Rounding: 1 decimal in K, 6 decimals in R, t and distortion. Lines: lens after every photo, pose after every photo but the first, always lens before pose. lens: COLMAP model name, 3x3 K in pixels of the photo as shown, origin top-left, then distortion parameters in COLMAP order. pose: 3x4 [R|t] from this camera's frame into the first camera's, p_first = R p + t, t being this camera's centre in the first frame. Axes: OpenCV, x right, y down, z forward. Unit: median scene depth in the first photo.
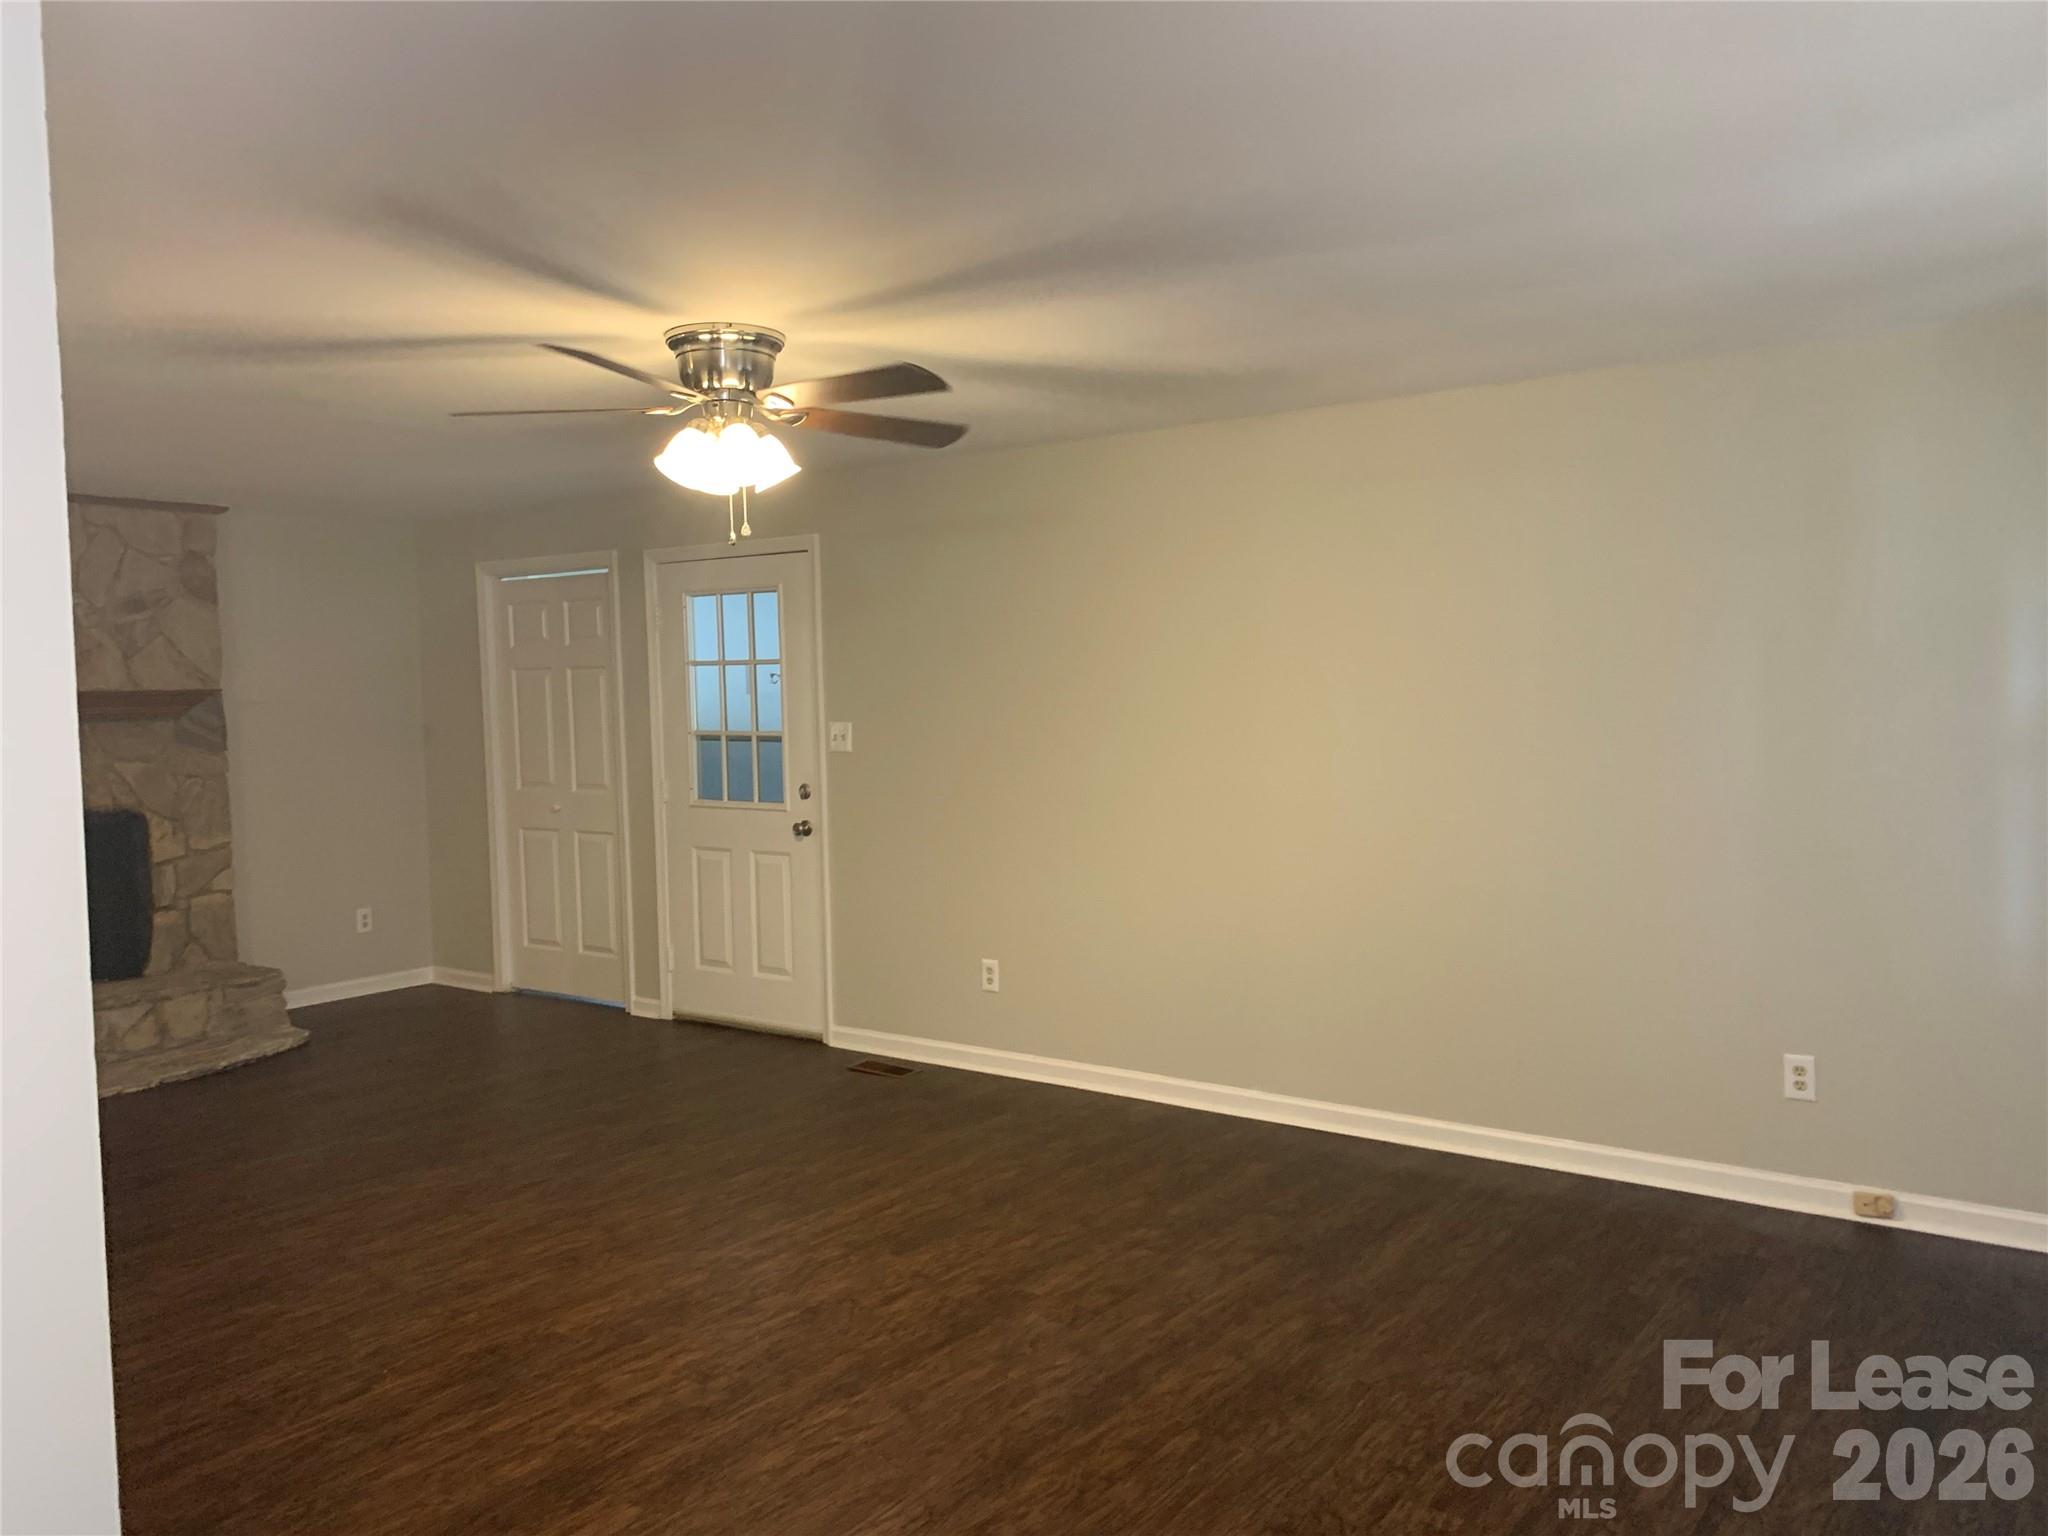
lens RADIAL K [[1552.8, 0, 950.3], [0, 1552.8, 781.7], [0, 0, 1]] dist [0.105615, -0.110217]
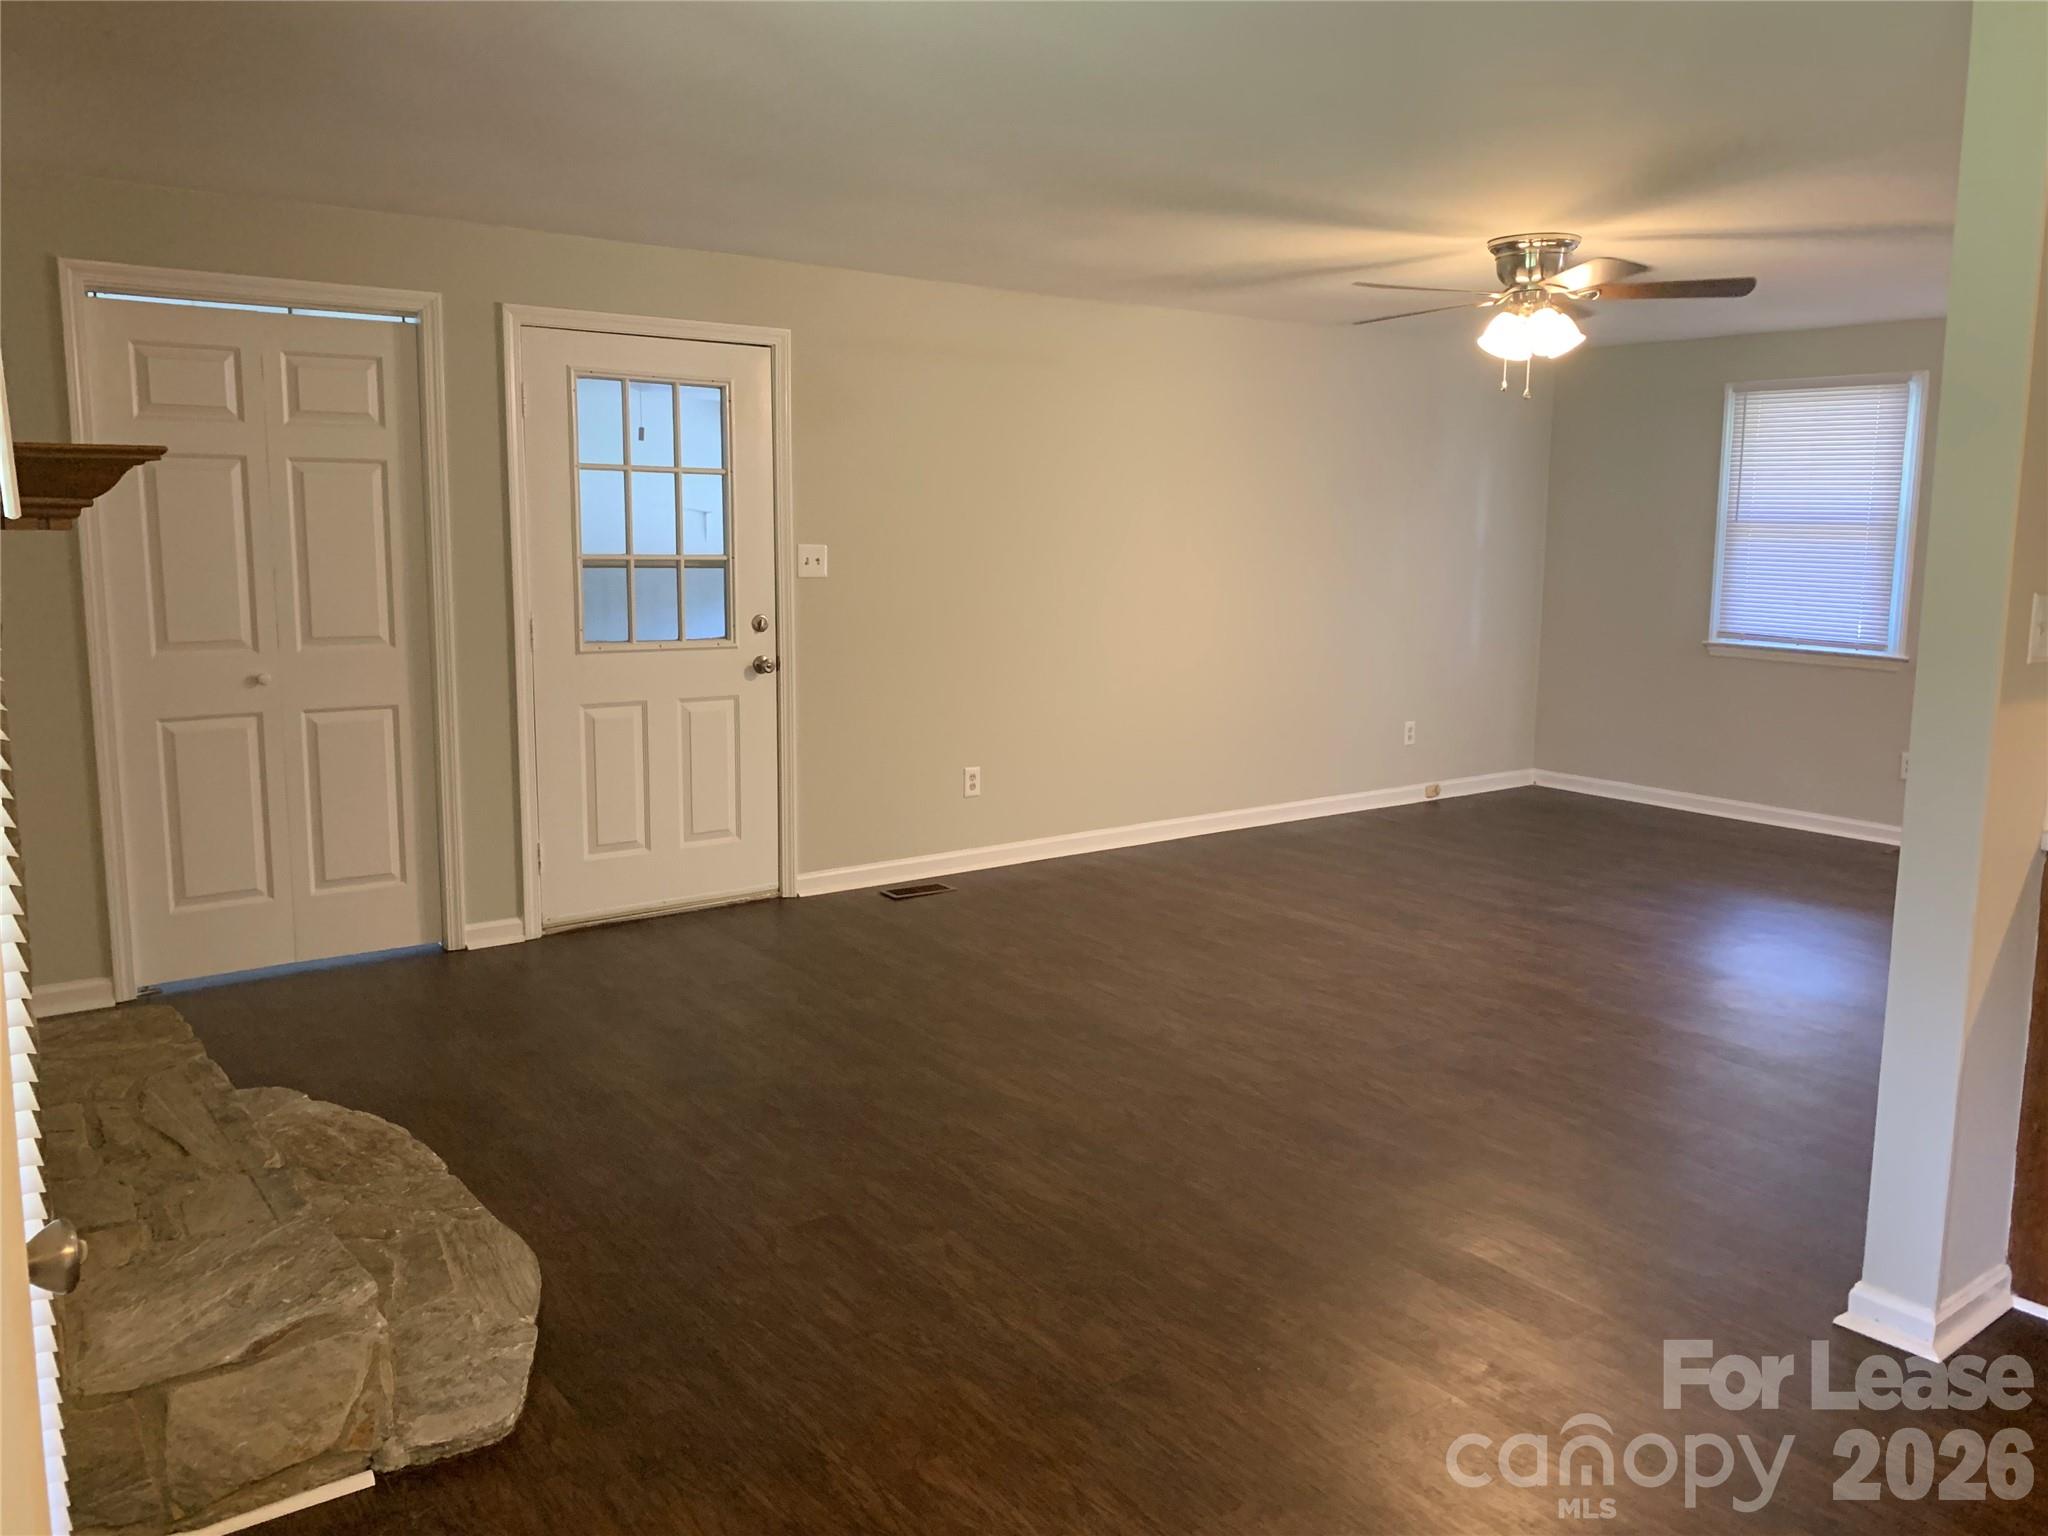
lens RADIAL K [[1537.0, 0, 1008.6], [0, 1537.0, 757.4], [0, 0, 1]] dist [0.104122, -0.176255]
pose [[0.280876, -0.118900, 0.952351, -0.900038], [0.047597, 0.992801, 0.109913, -0.007844], [-0.958563, 0.014457, 0.284513, 0.614921]]
